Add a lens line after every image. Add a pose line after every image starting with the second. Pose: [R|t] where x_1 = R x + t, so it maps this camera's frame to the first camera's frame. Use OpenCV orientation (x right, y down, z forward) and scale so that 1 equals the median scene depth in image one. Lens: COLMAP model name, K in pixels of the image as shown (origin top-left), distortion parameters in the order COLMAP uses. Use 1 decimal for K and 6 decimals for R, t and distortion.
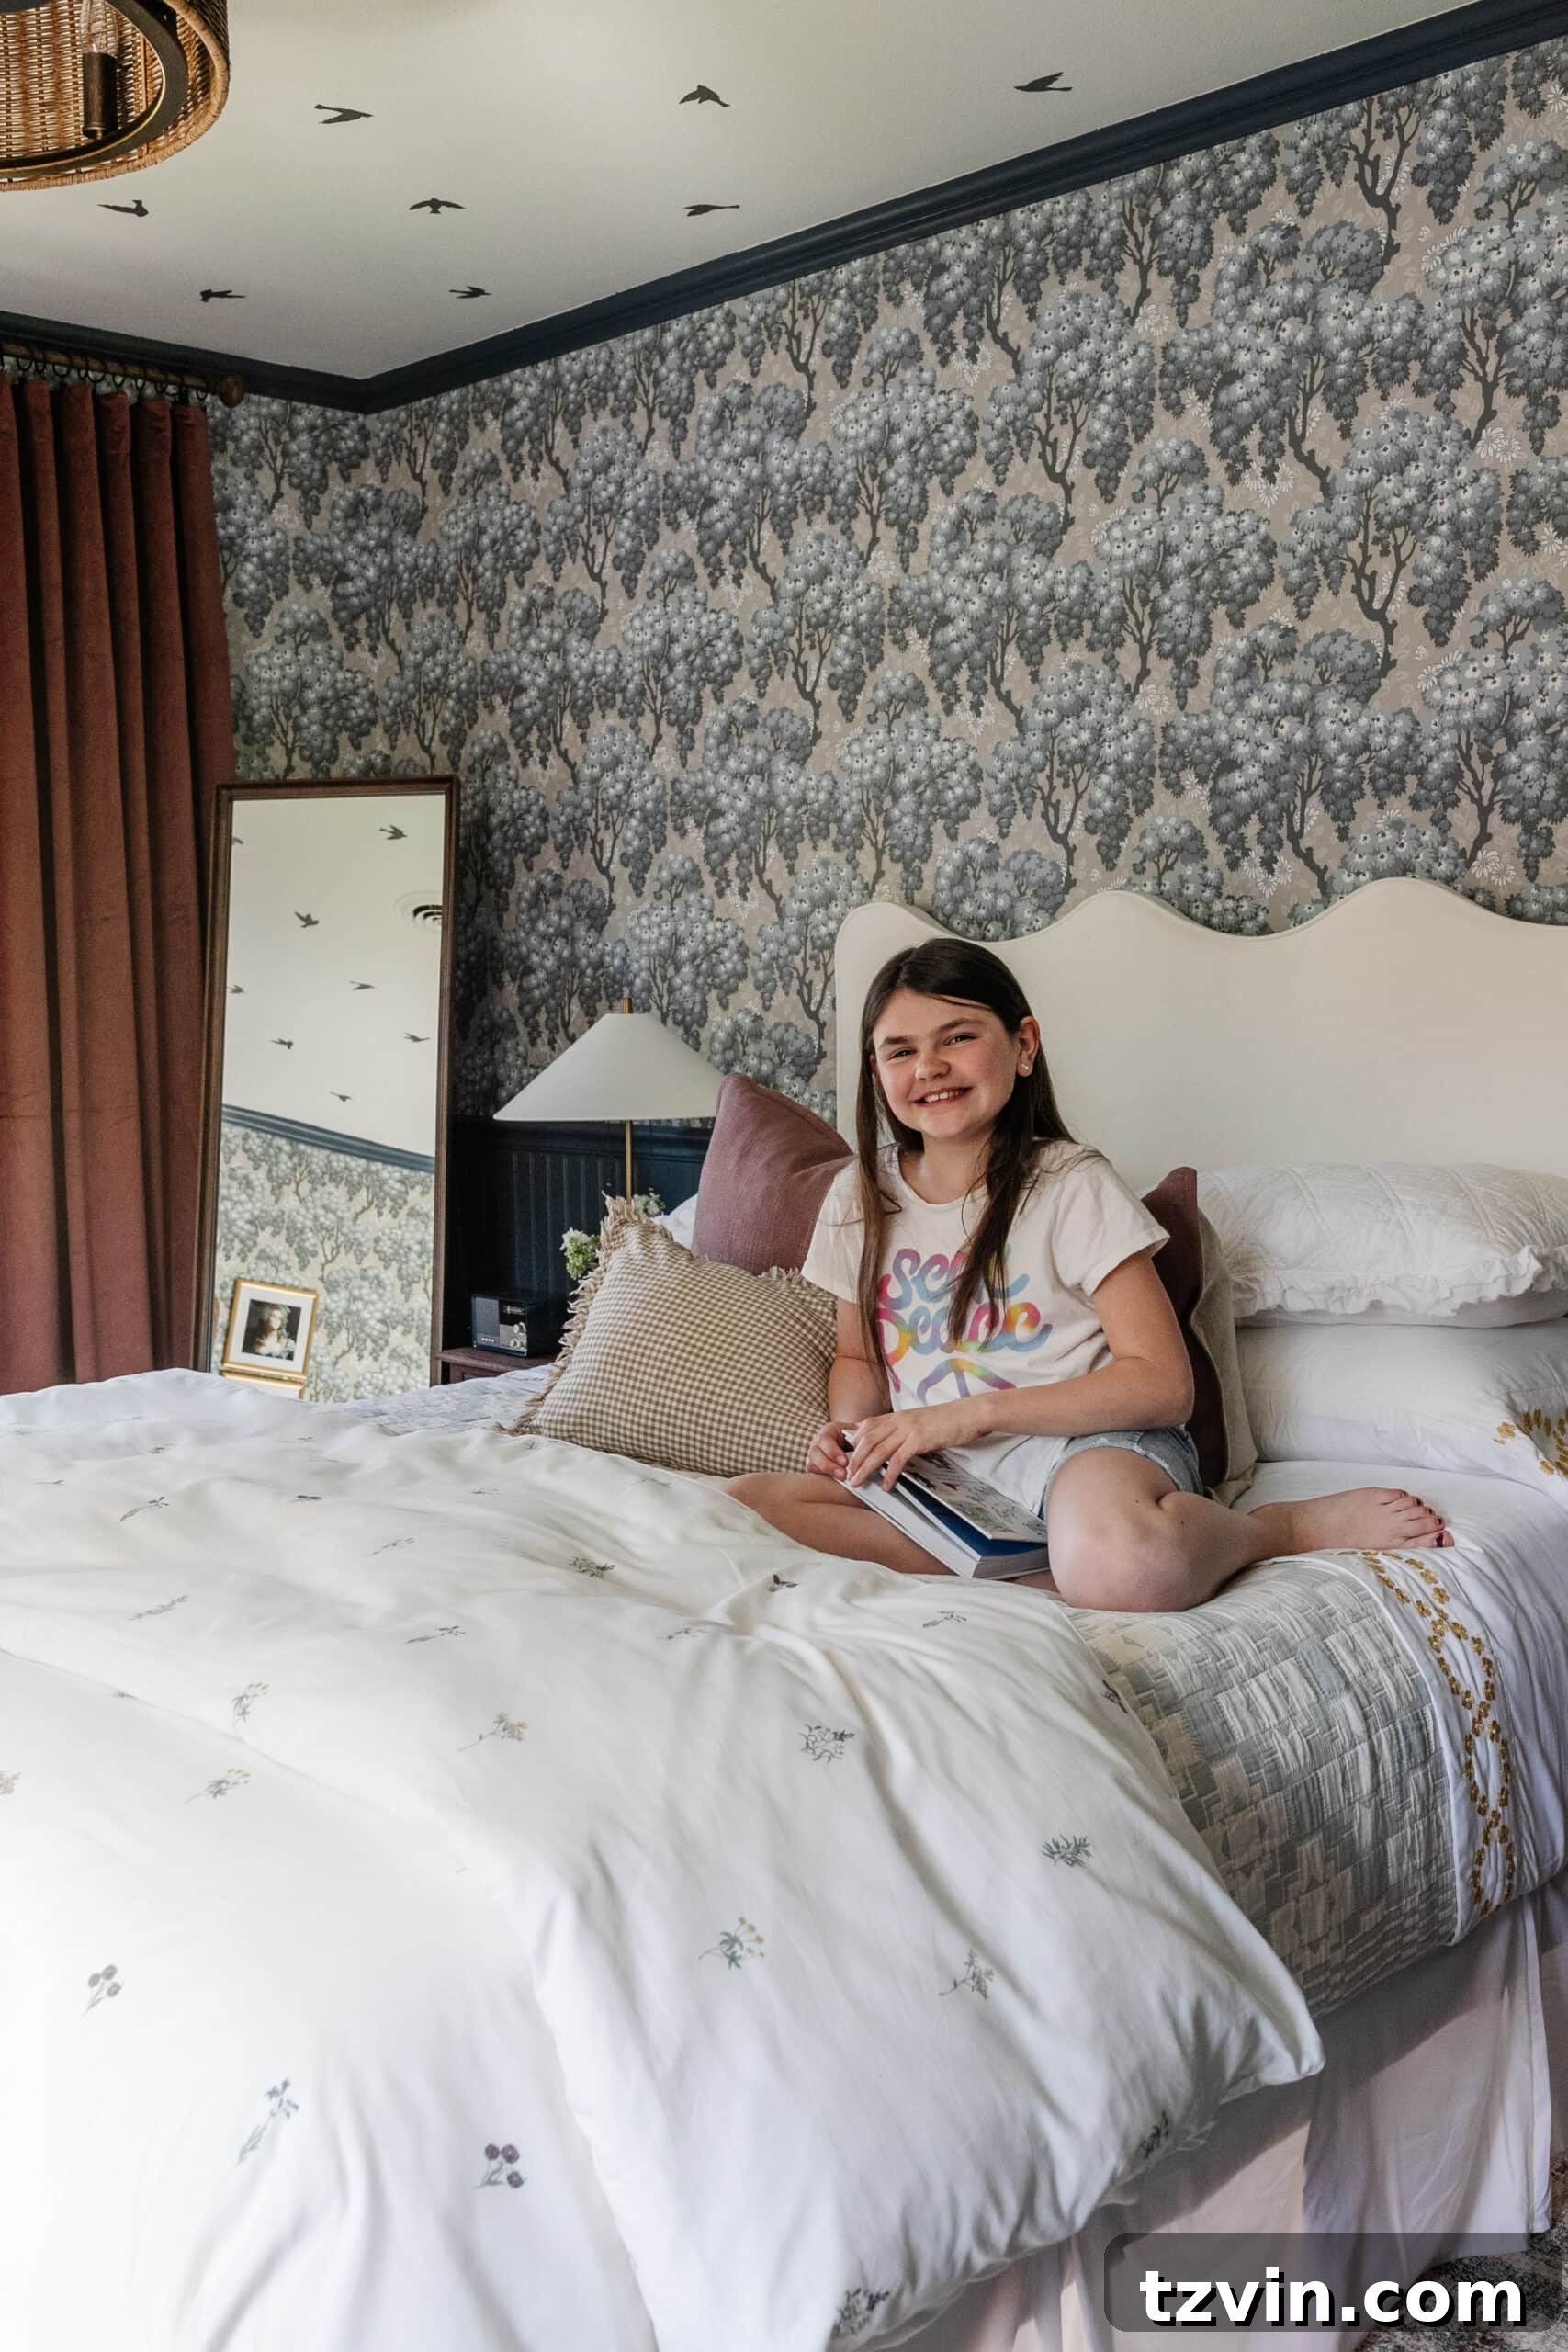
lens RADIAL K [[2270.6, 0, 778.2], [0, 2270.6, 1177.6], [0, 0, 1]] dist [0.016758, -0.027530]
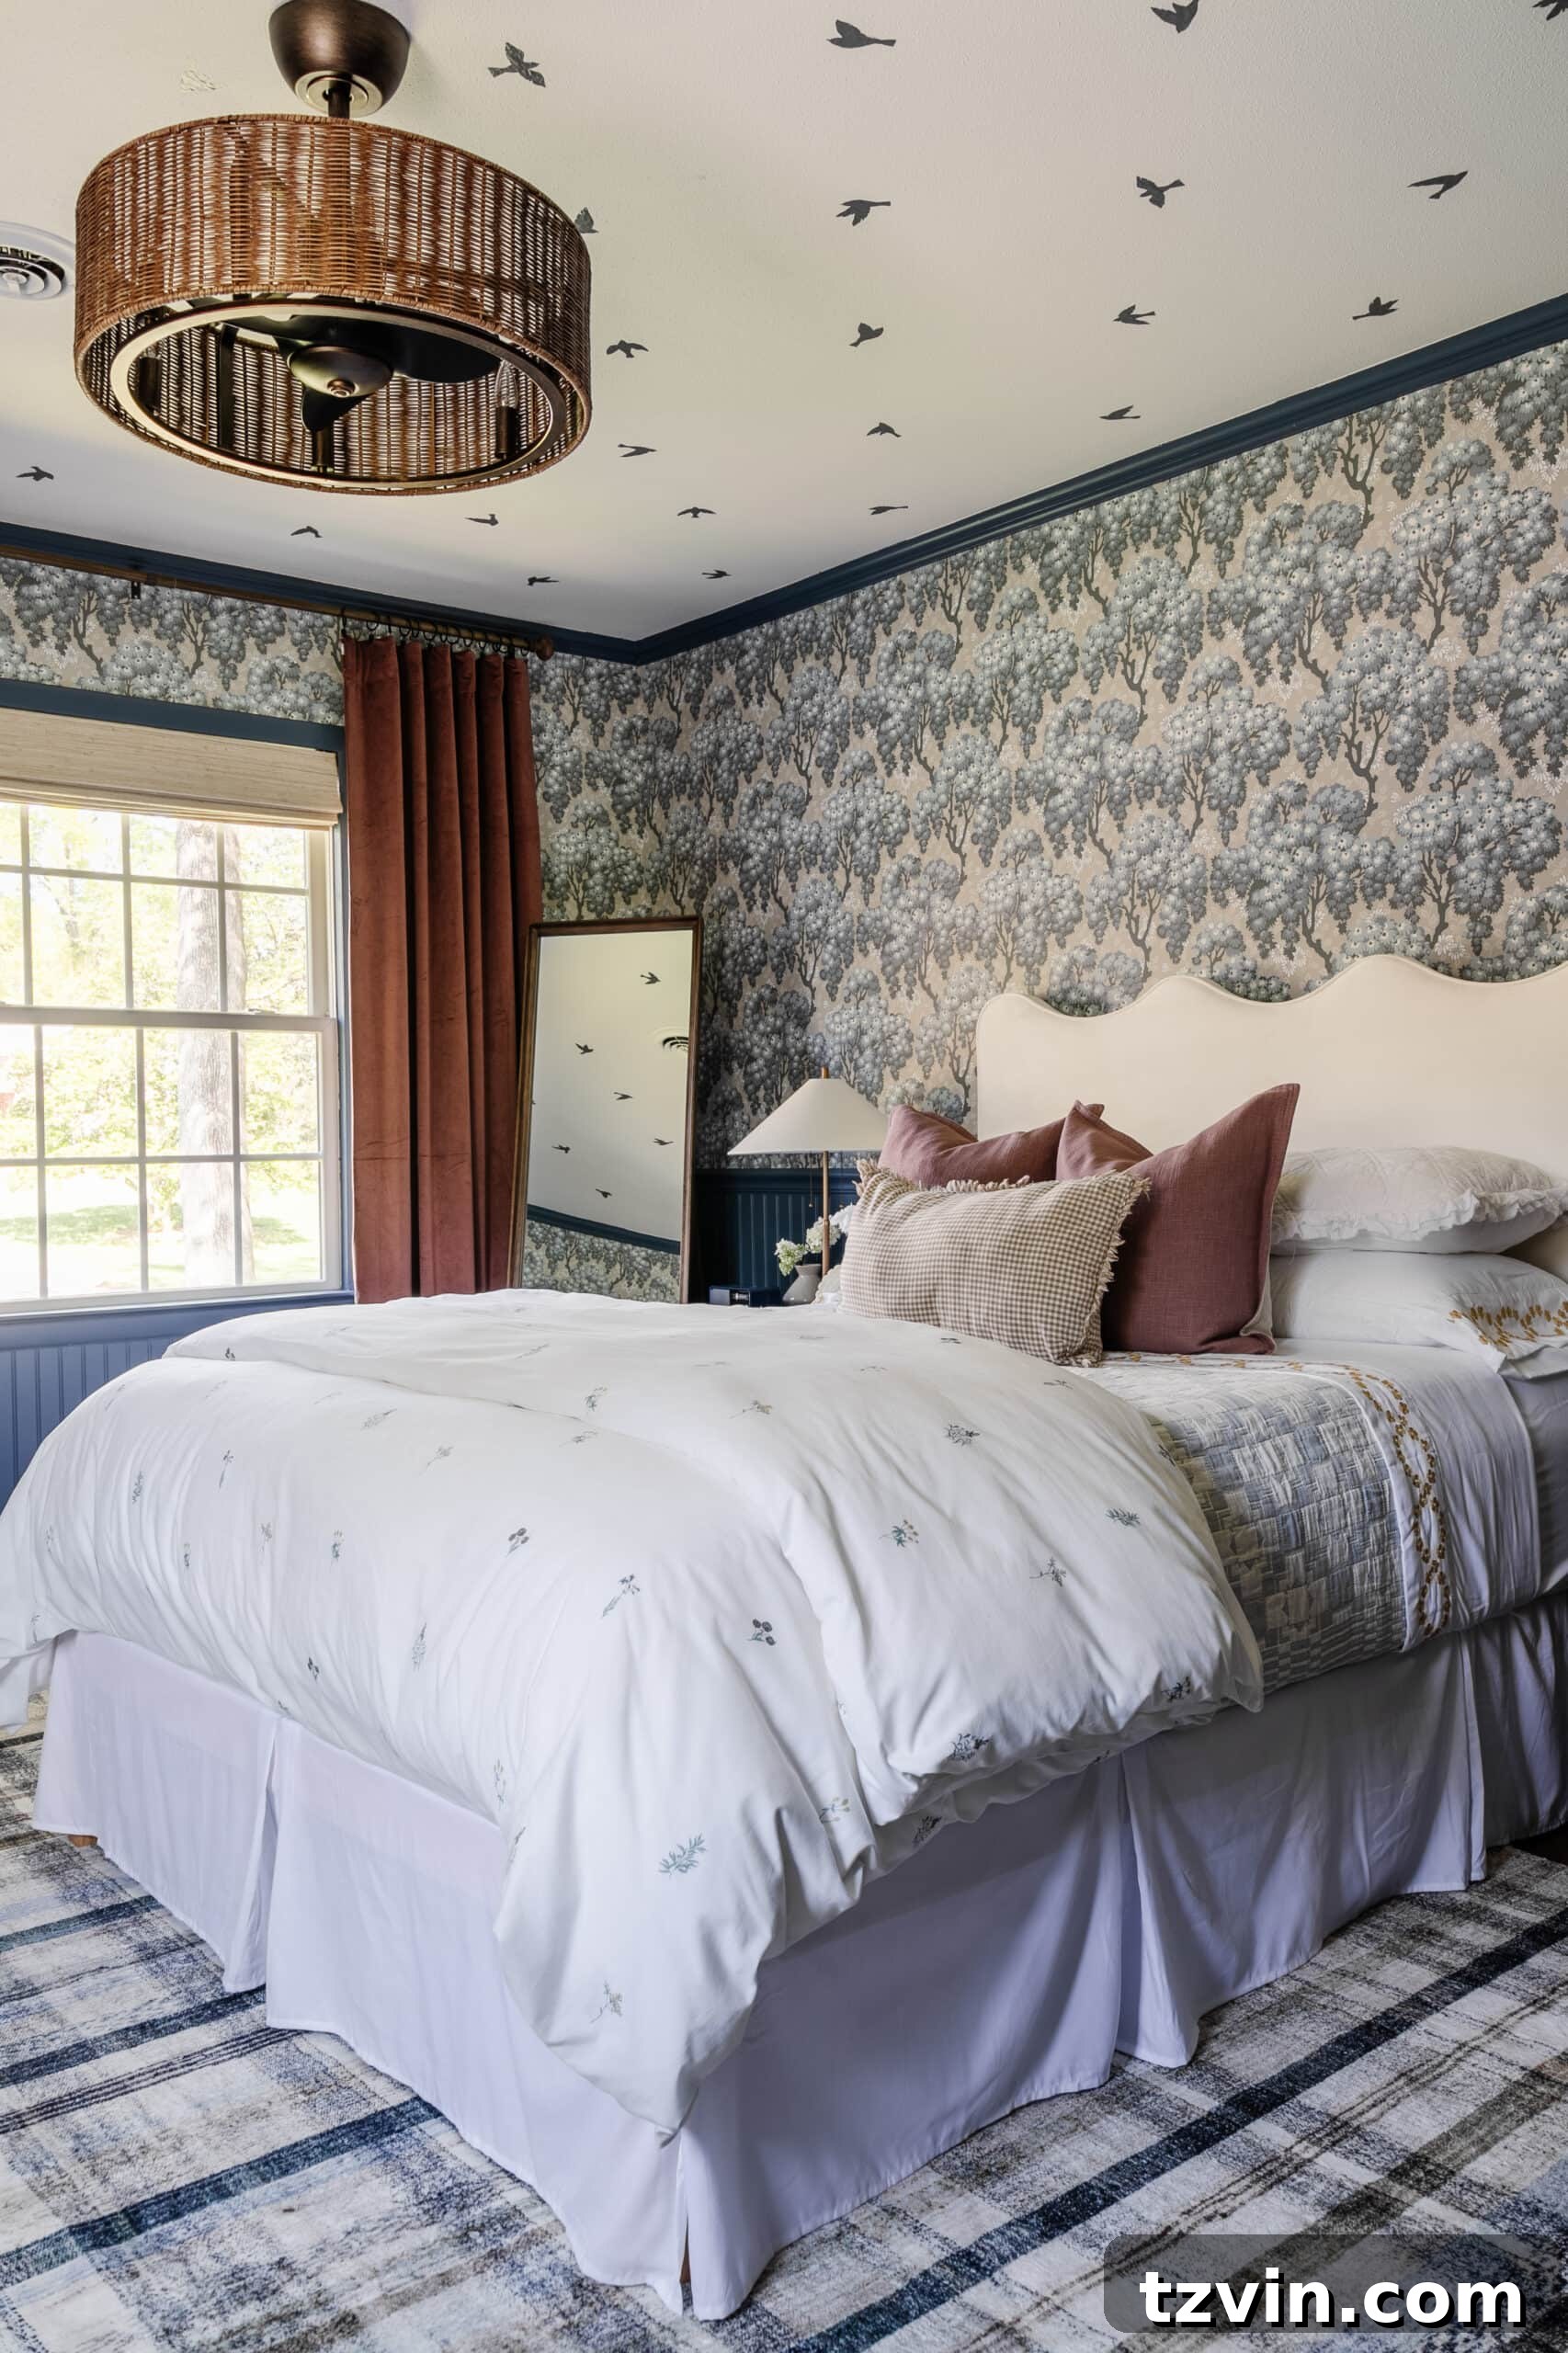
lens RADIAL K [[1877.7, 0, 784.0], [0, 1877.7, 1176.5], [0, 0, 1]] dist [0.007260, -0.004401]
pose [[0.996670, 0.000542, -0.081541, 0.001568], [-0.006690, 0.997150, -0.075144, 0.073016], [0.081268, 0.075439, 0.993833, -0.130316]]
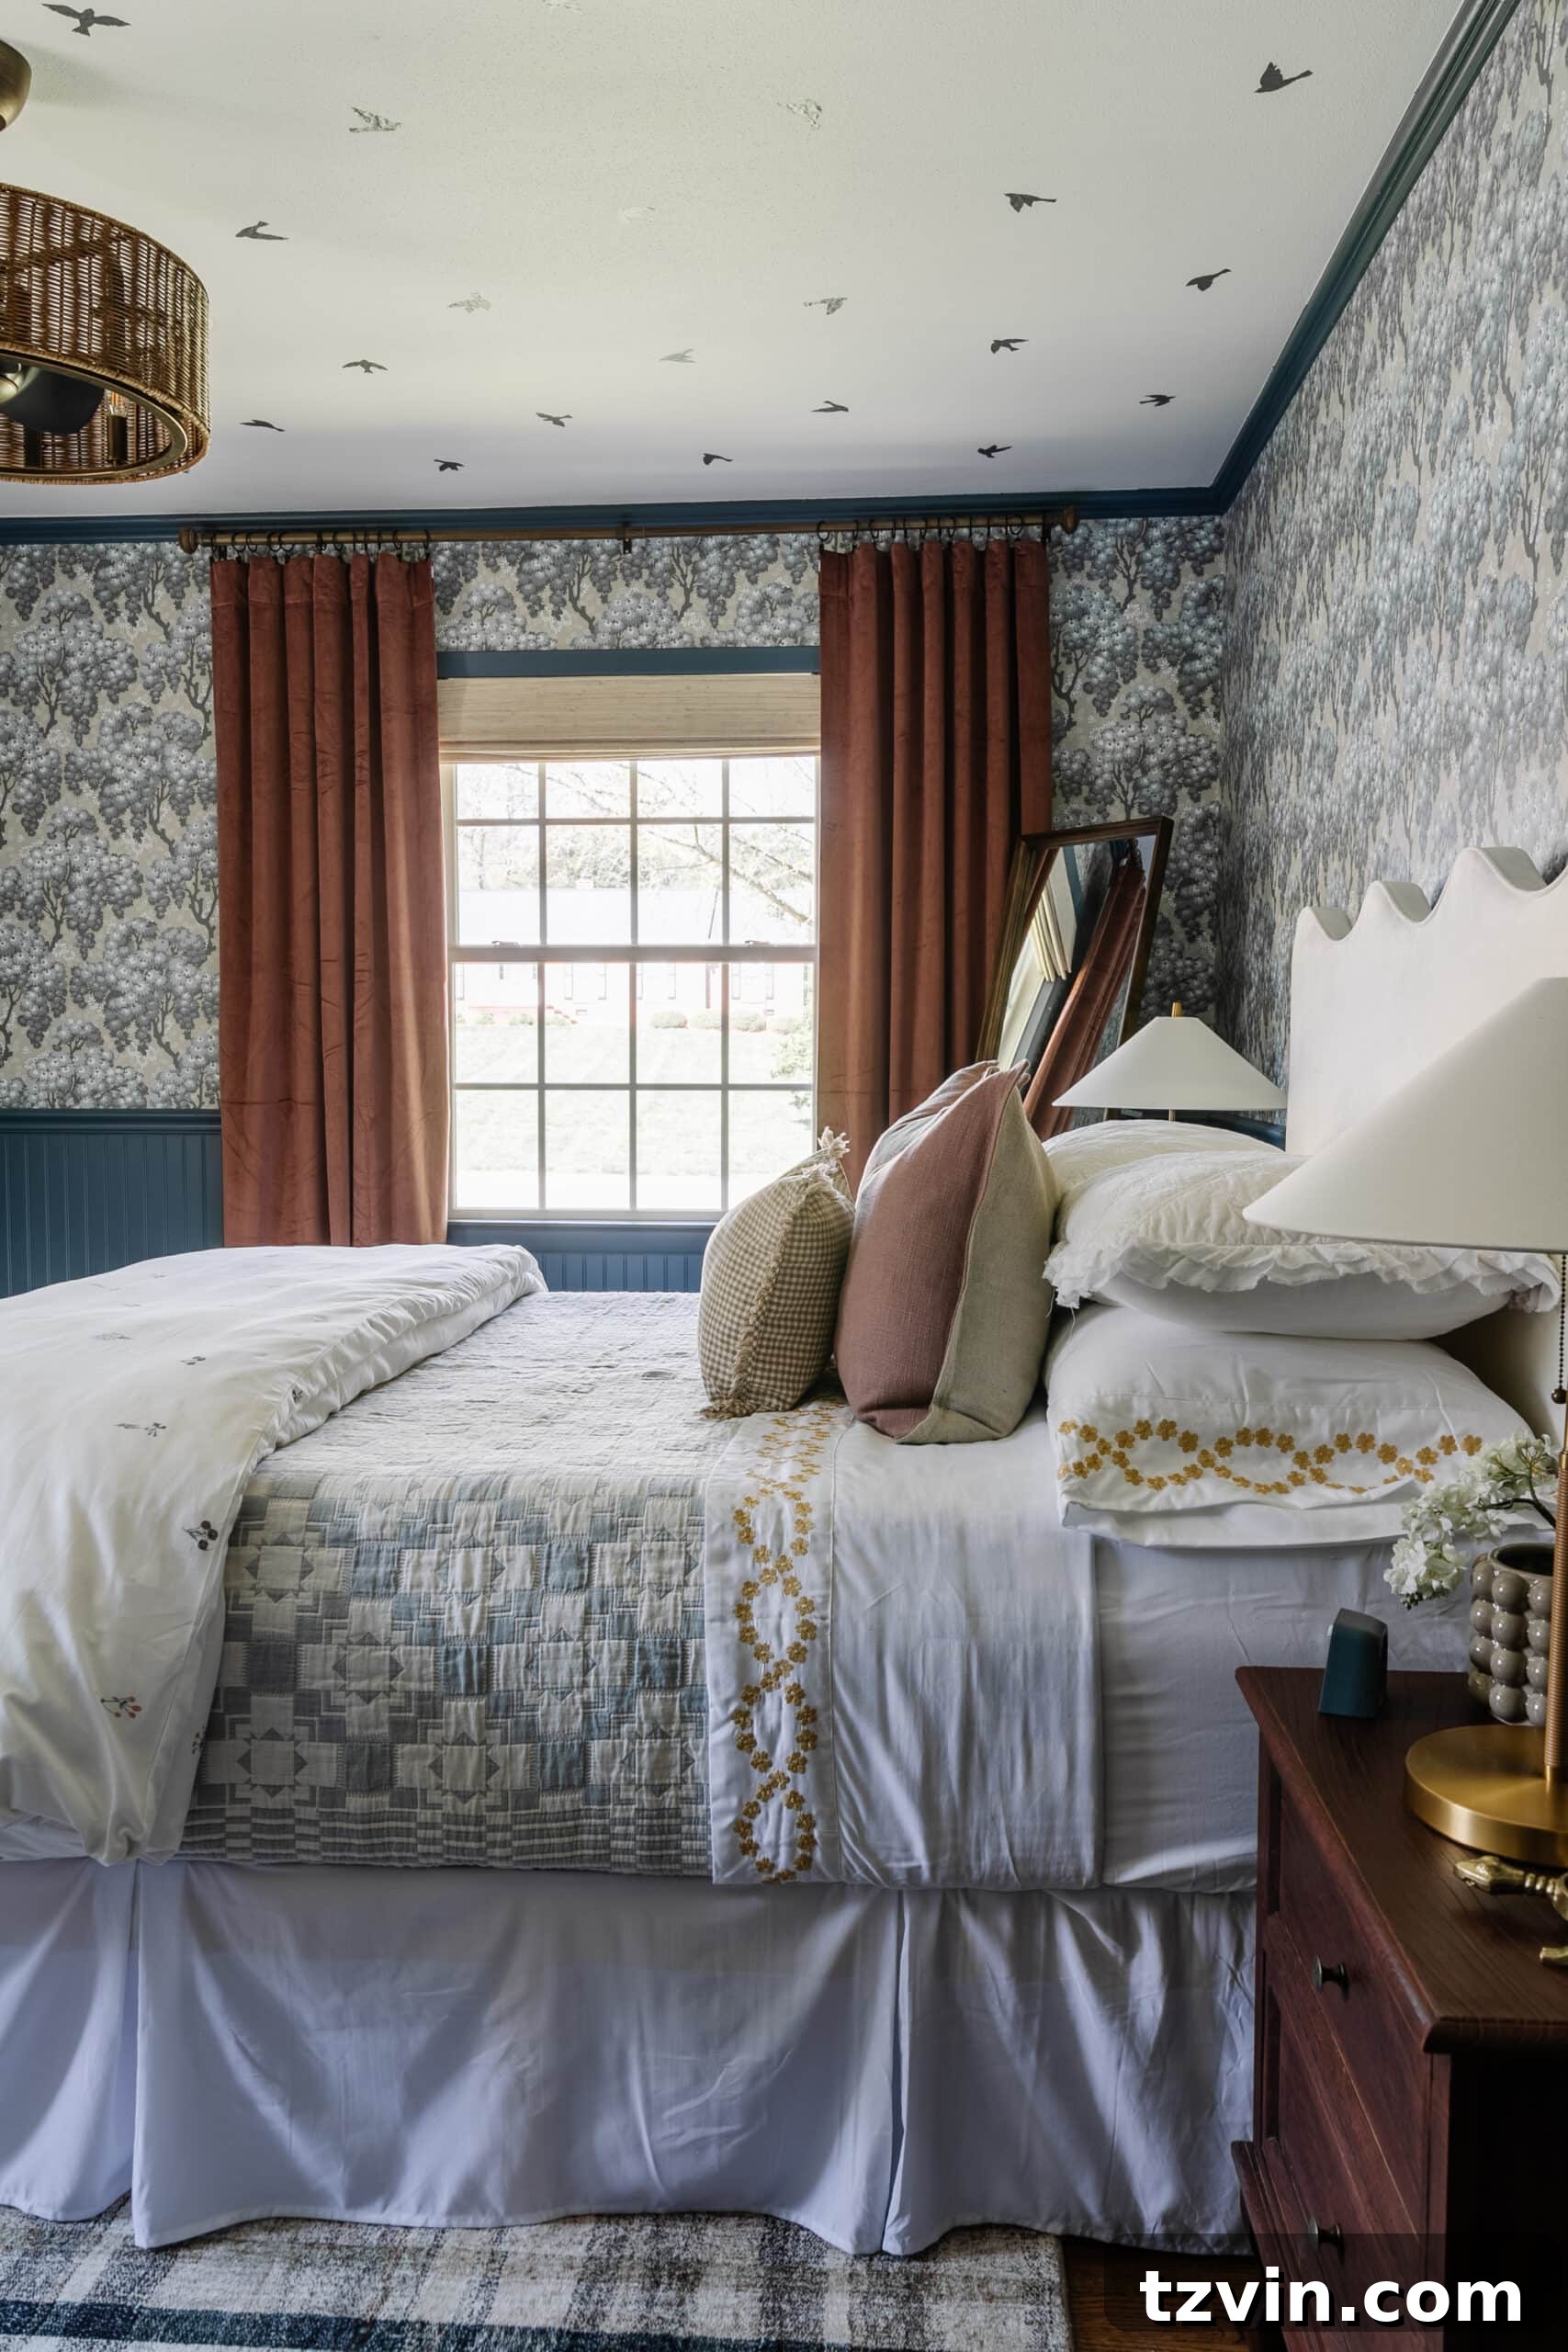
lens RADIAL K [[1876.8, 0, 784.0], [0, 1876.8, 1176.0], [0, 0, 1]] dist [0.007260, -0.004401]
pose [[0.646653, 0.071990, -0.759380, 0.520892], [-0.083843, 0.996212, 0.023046, 0.000591], [0.758163, 0.048766, 0.650239, 0.259426]]
